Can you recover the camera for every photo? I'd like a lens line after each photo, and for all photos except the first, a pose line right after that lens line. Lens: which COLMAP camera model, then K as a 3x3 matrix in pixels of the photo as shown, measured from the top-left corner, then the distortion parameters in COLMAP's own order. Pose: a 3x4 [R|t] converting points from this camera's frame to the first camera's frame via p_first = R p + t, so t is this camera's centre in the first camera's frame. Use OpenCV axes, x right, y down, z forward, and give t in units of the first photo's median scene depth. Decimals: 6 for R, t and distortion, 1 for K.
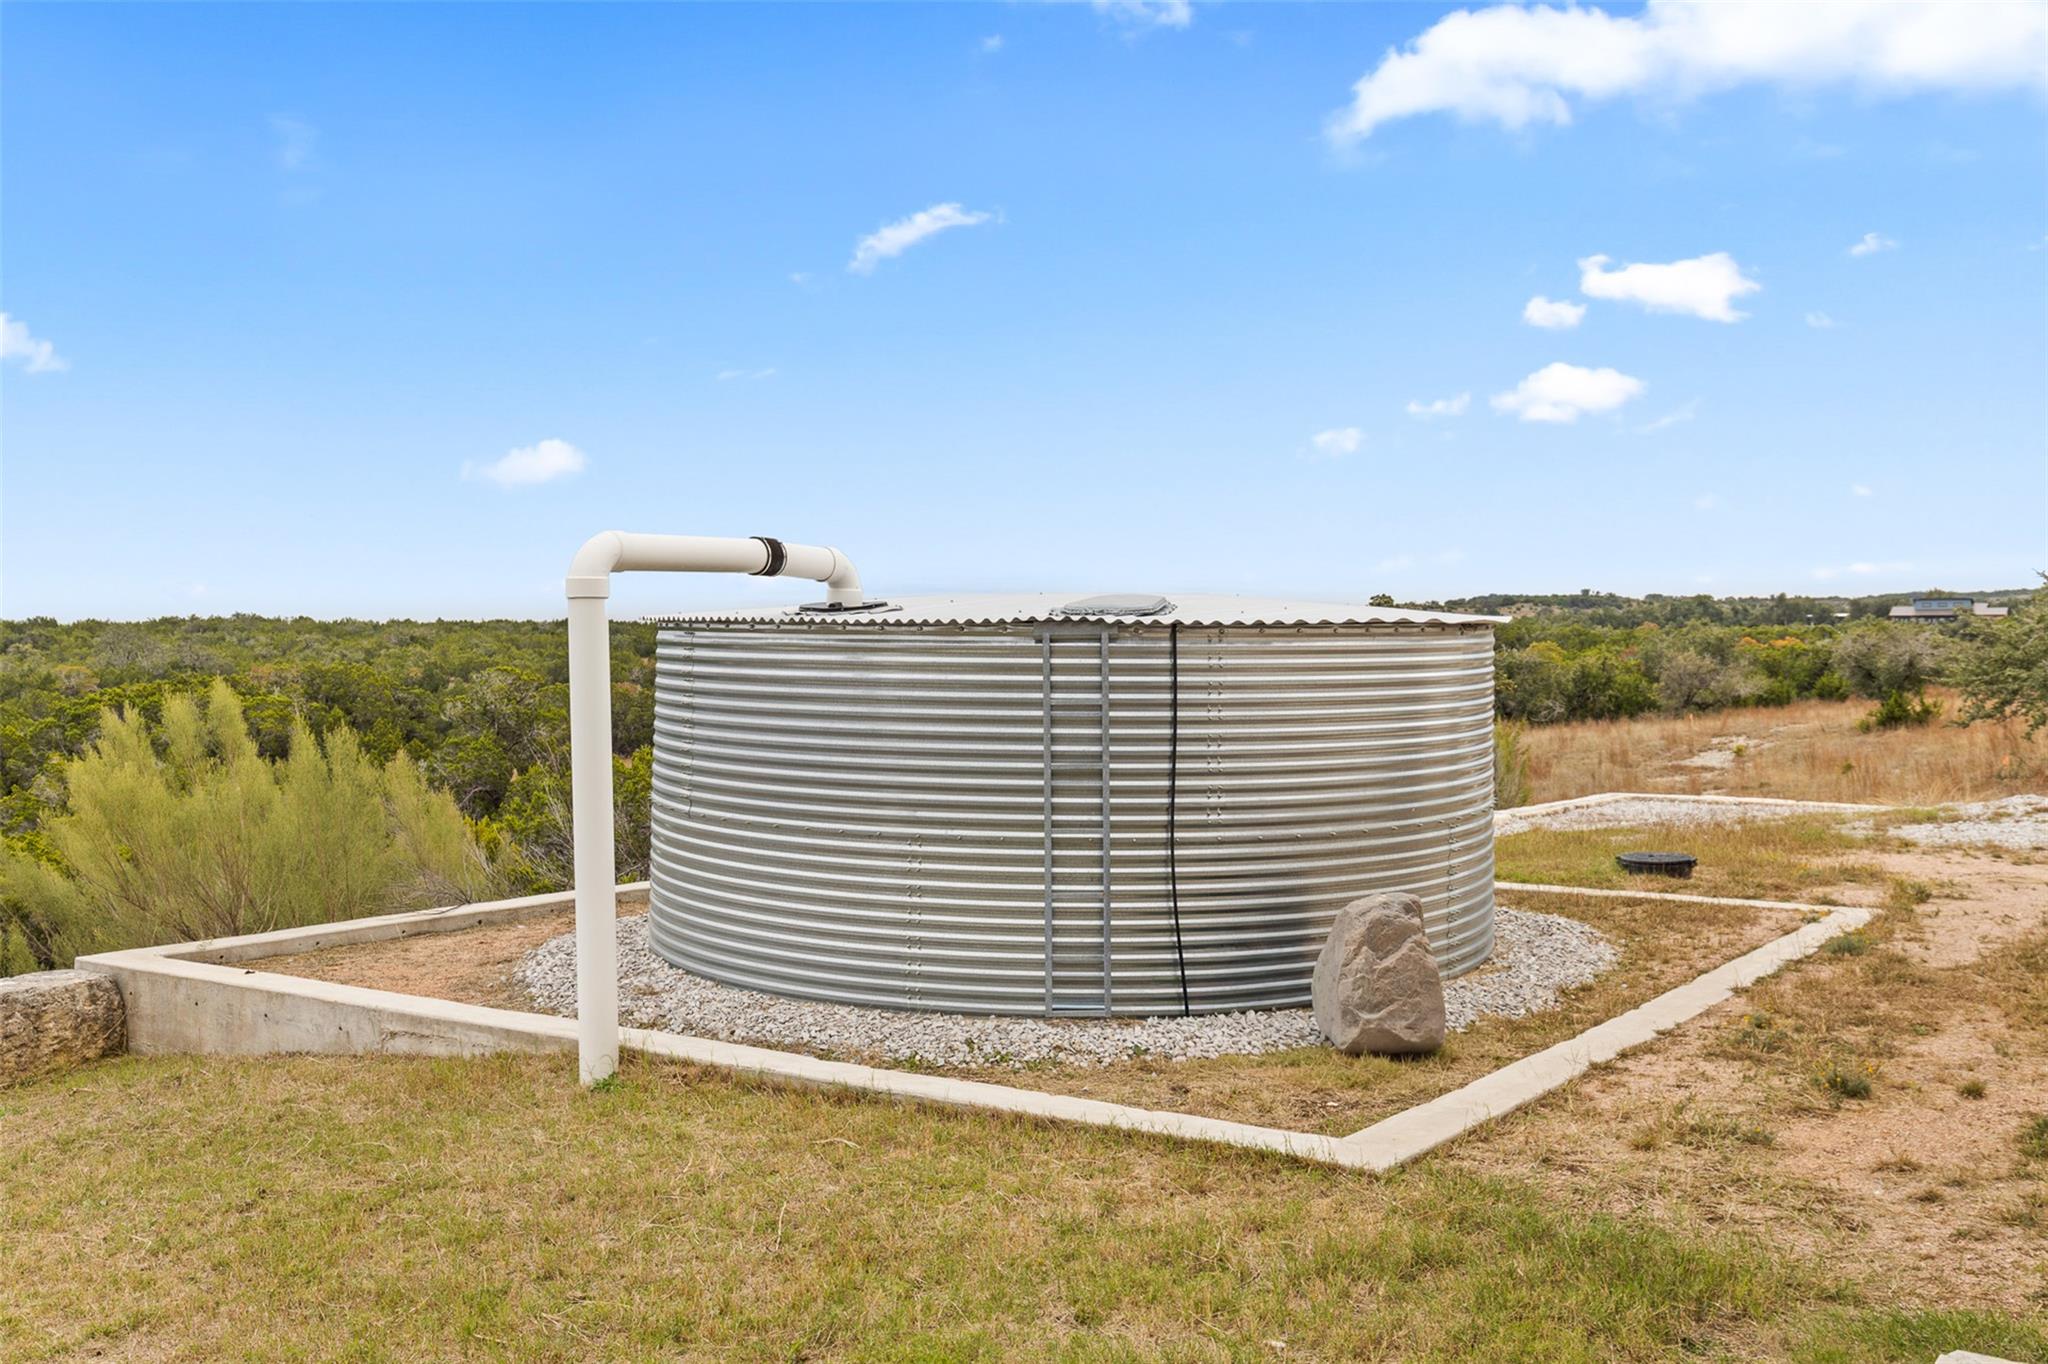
lens RADIAL K [[1931.6, 0, 1024.0], [0, 1931.6, 682.0], [0, 0, 1]] dist [-0.001391, 0.001503]
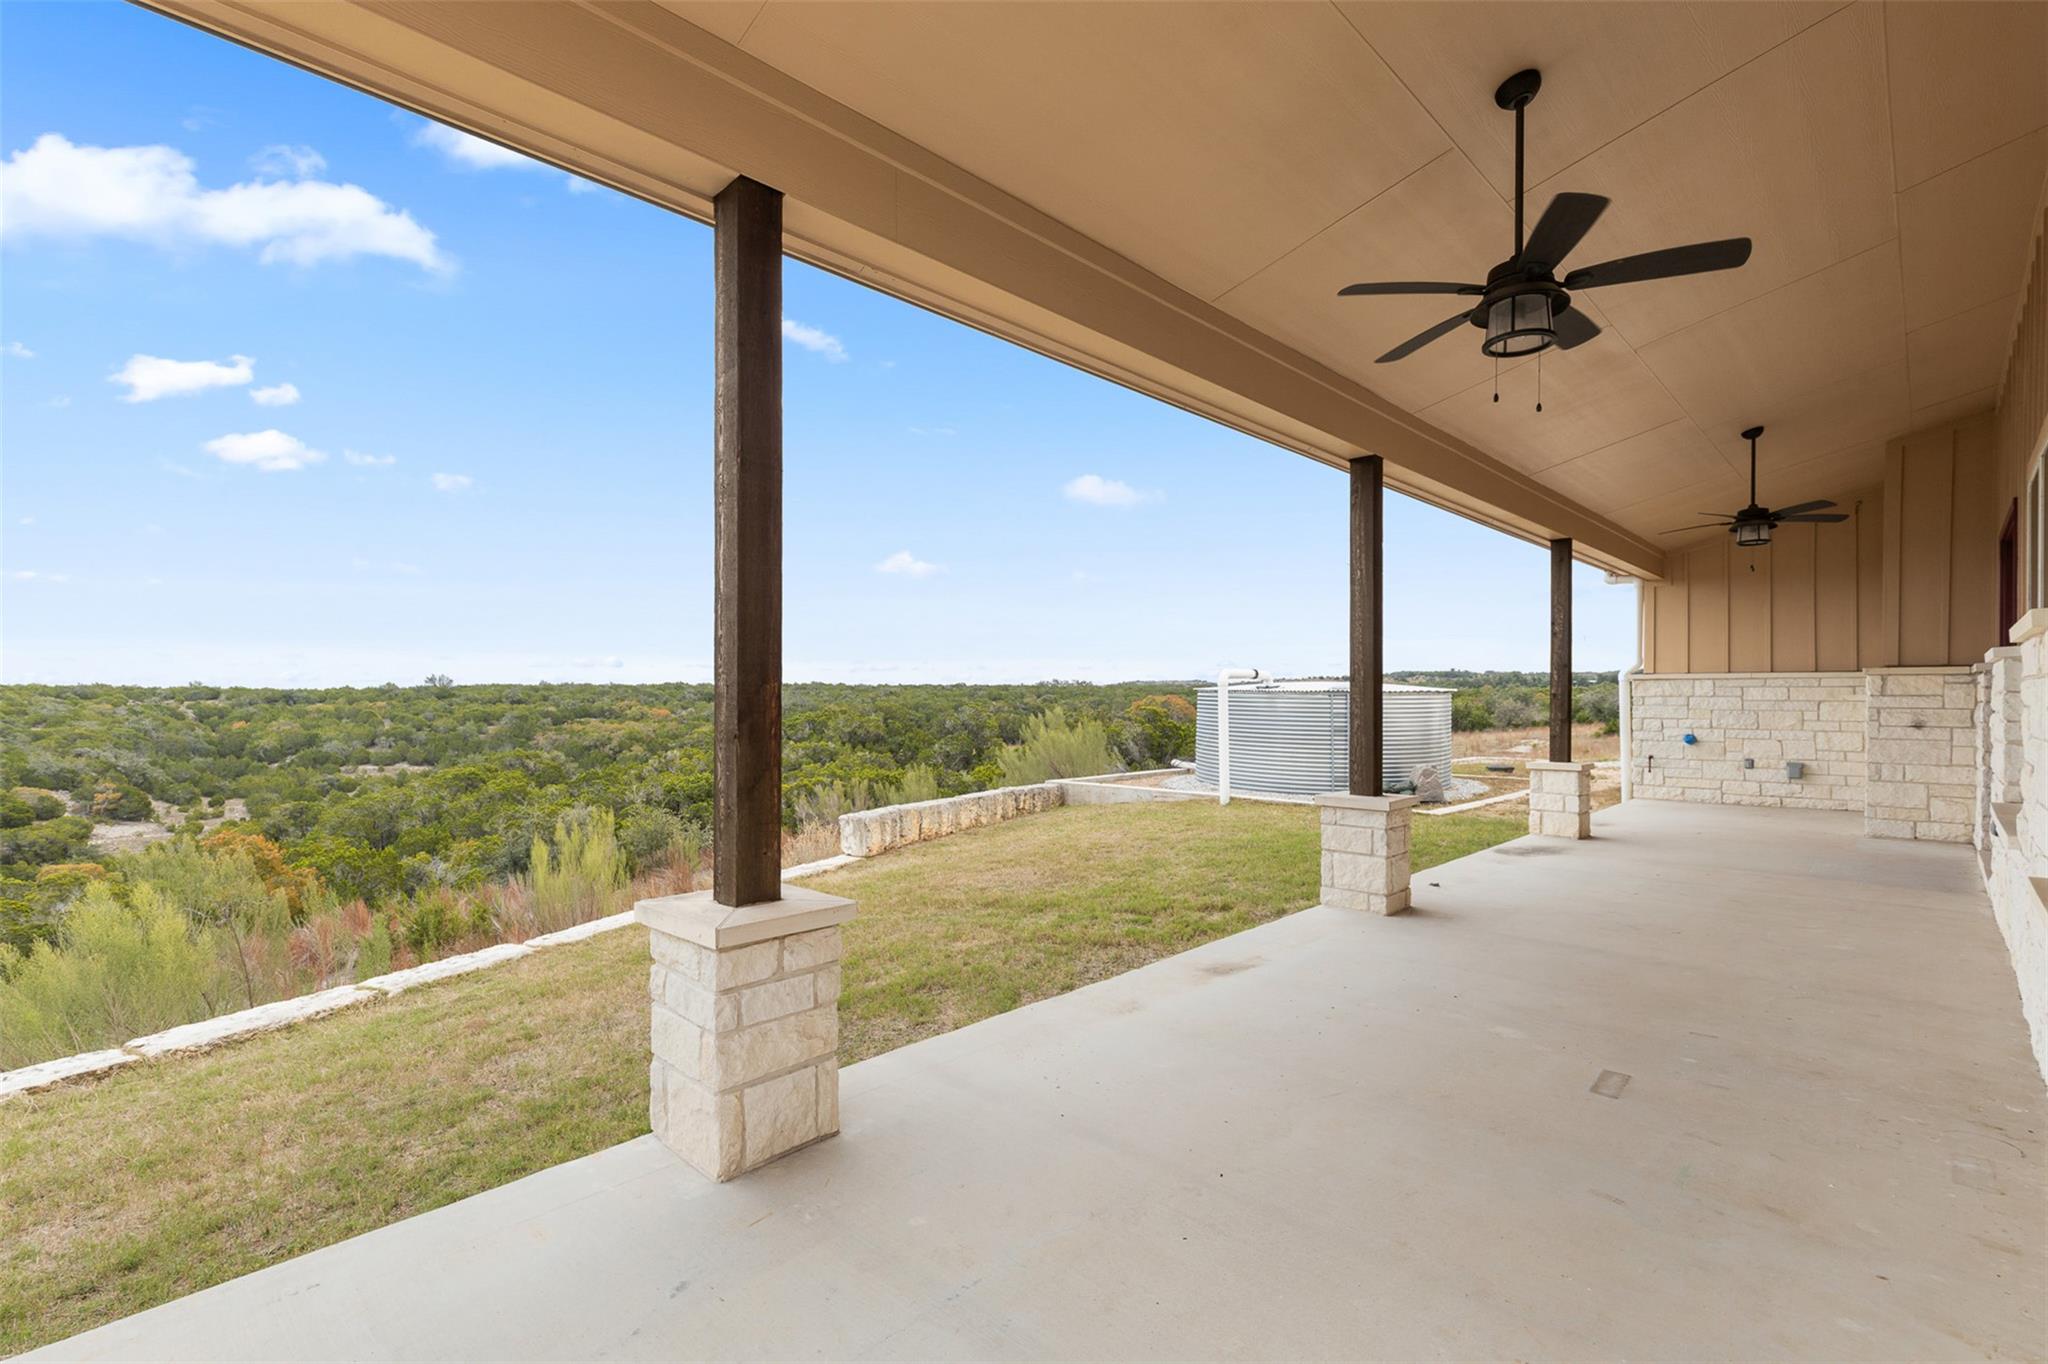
lens RADIAL K [[916.2, 0, 1017.7], [0, 916.2, 692.3], [0, 0, 1]] dist [0.012615, -0.004254]
pose [[0.987358, 0.001038, -0.158502, -0.041967], [-0.004680, 0.999734, -0.022605, 0.001944], [0.158437, 0.023061, 0.987100, -0.119659]]
